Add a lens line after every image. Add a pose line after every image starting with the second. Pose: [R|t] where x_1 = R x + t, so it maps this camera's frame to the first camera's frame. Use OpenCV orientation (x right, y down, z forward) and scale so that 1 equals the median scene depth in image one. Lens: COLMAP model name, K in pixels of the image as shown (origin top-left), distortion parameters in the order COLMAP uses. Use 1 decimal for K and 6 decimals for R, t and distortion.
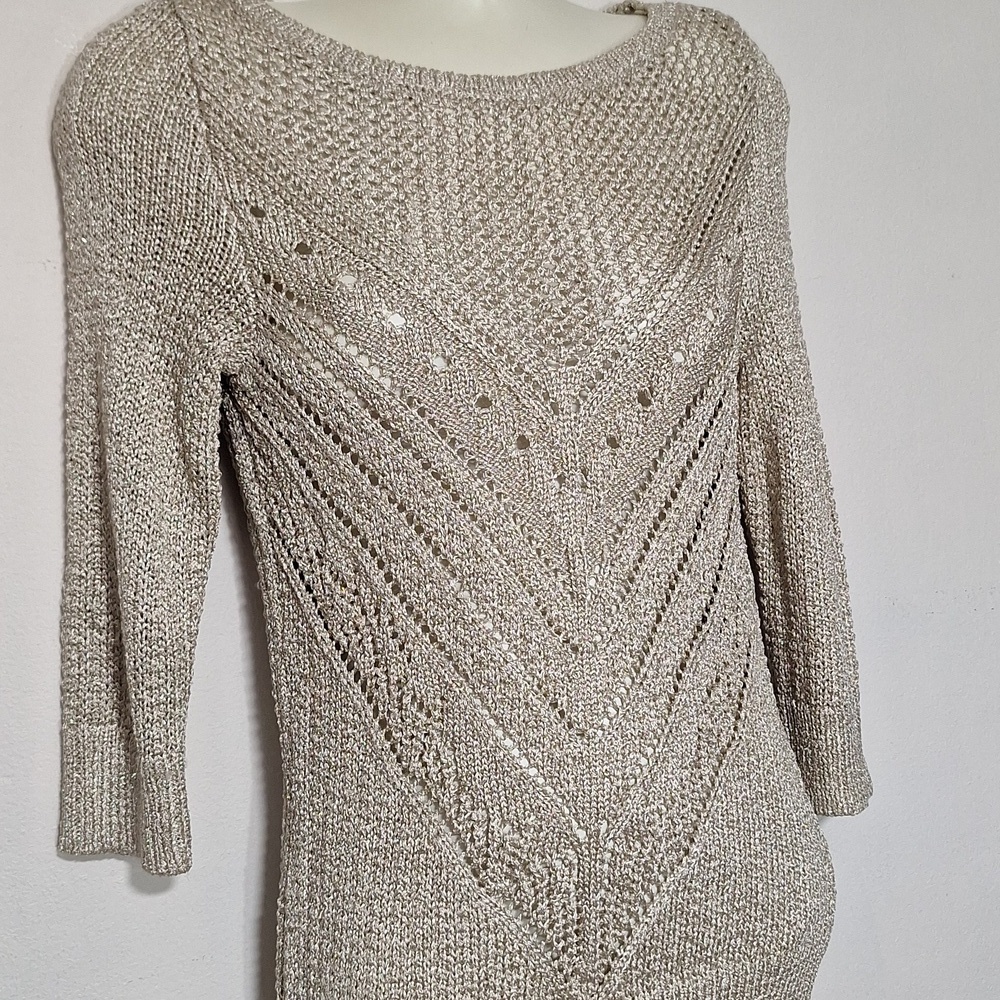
lens RADIAL K [[1444.8, 0, 494.9], [0, 1444.8, 501.5], [0, 0, 1]] dist [0.098565, 0.000000]
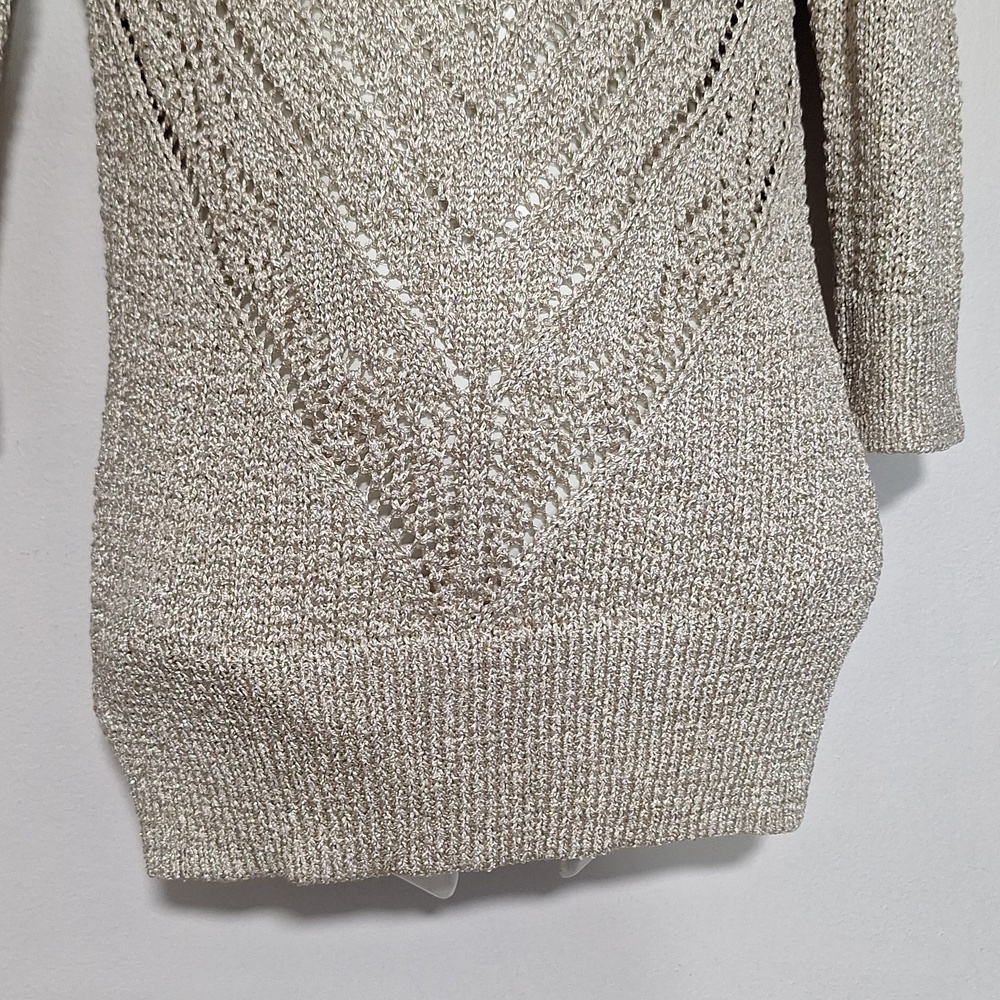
lens RADIAL K [[1444.8, 0, 502.6], [0, 1444.8, 506.5], [0, 0, 1]] dist [0.098565, 0.000000]
pose [[0.981633, 0.086012, -0.170290, 0.198558], [-0.067550, 0.991478, 0.111396, 0.205920], [0.178420, -0.097847, 0.979077, 0.315063]]
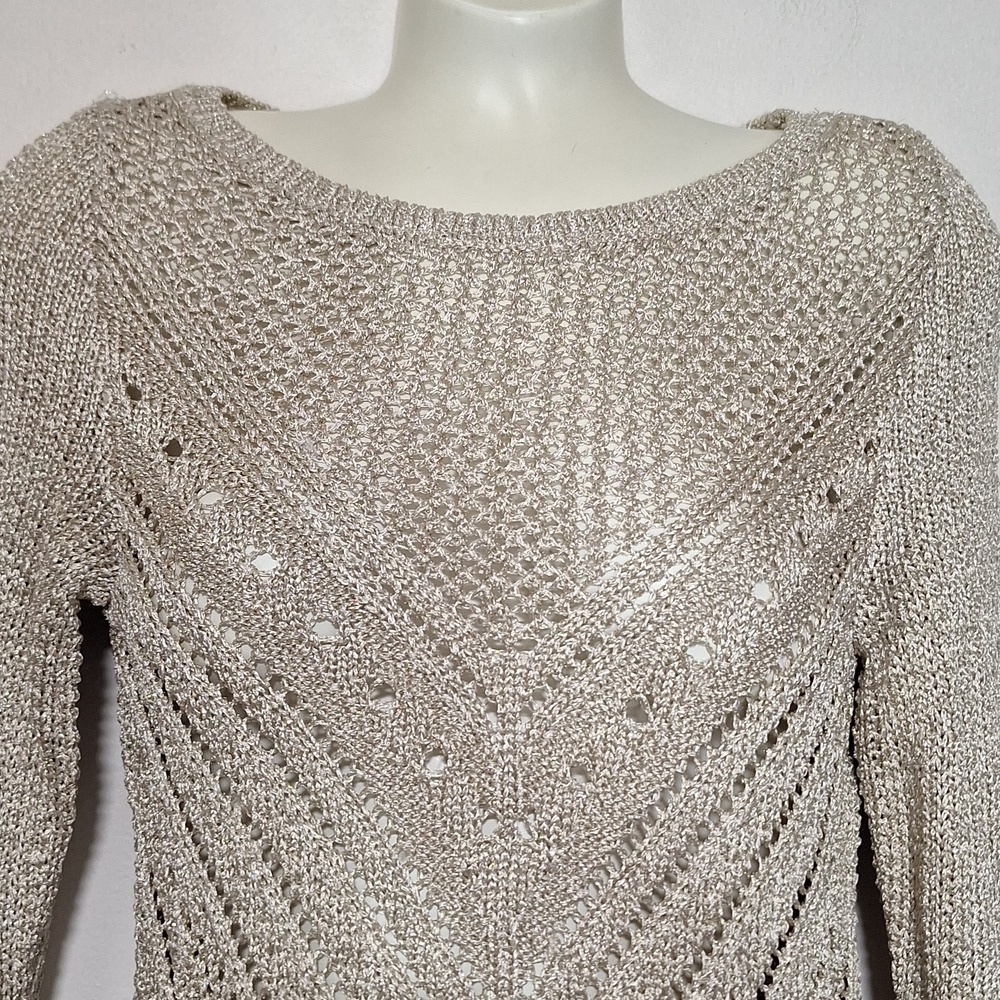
lens RADIAL K [[1444.8, 0, 501.6], [0, 1444.8, 534.3], [0, 0, 1]] dist [0.098565, 0.000000]
pose [[0.948606, 0.090591, -0.303217, 0.235257], [-0.105802, 0.993803, -0.034084, -0.121794], [0.298250, 0.064413, 0.952312, 0.362906]]
